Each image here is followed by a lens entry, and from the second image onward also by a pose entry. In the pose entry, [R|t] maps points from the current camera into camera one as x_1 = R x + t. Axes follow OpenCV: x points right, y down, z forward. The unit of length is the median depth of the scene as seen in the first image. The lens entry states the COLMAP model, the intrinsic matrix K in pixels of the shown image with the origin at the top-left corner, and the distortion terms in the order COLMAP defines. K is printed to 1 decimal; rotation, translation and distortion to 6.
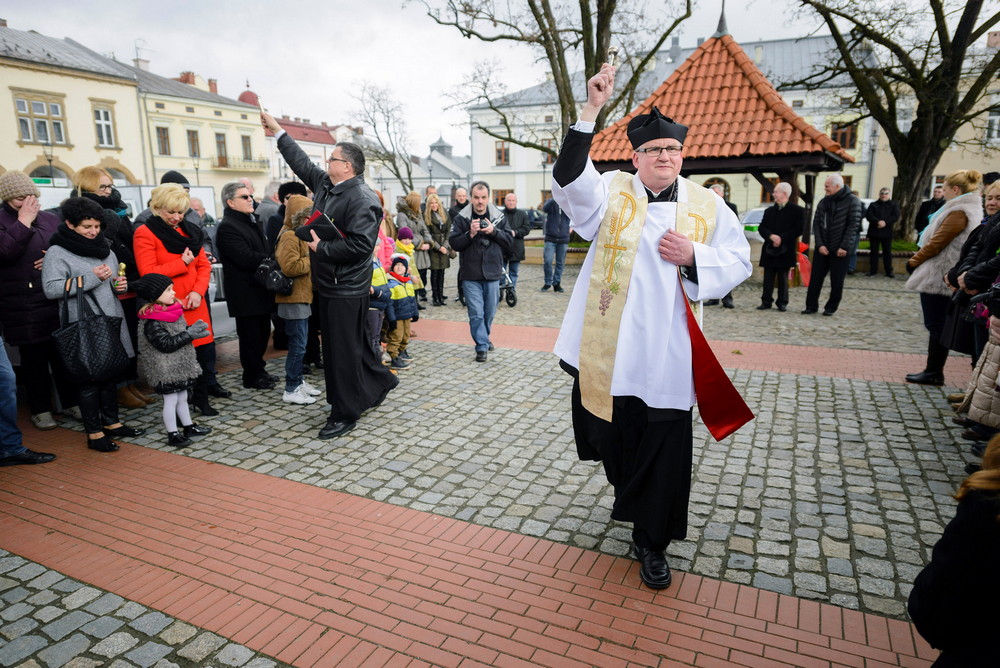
lens RADIAL K [[644.5, 0, 500.0], [0, 644.5, 334.0], [0, 0, 1]] dist [-0.006876, 0.001840]
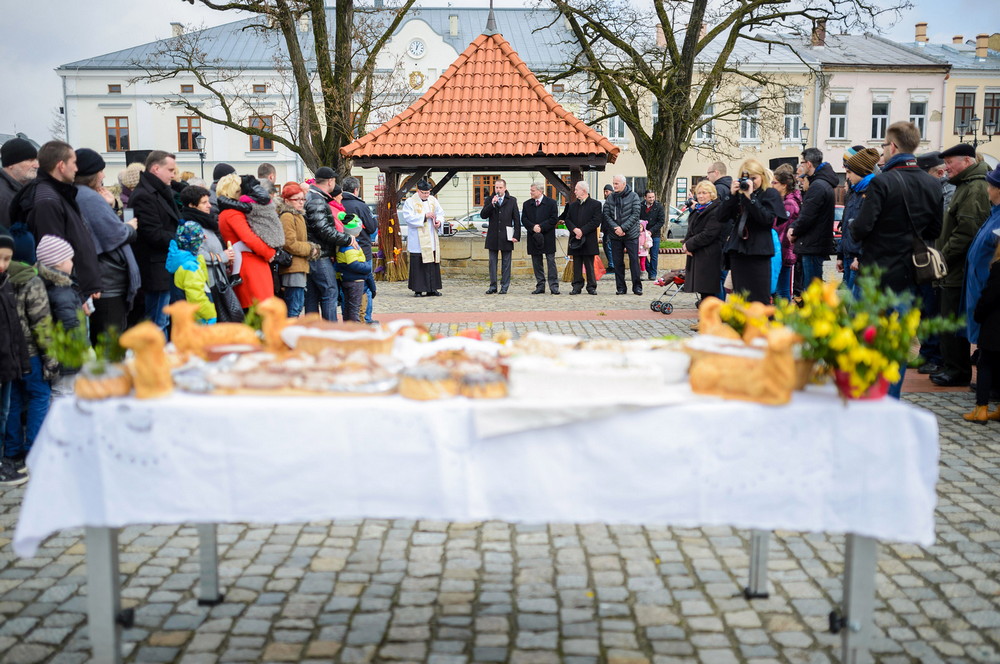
lens RADIAL K [[1025.8, 0, 500.0], [0, 1025.8, 332.0], [0, 0, 1]] dist [-0.056164, 0.018351]
pose [[0.896960, -0.047805, 0.439521, -0.325563], [0.084356, 0.994378, -0.063997, 0.084883], [-0.433990, 0.094479, 0.895950, -0.334859]]
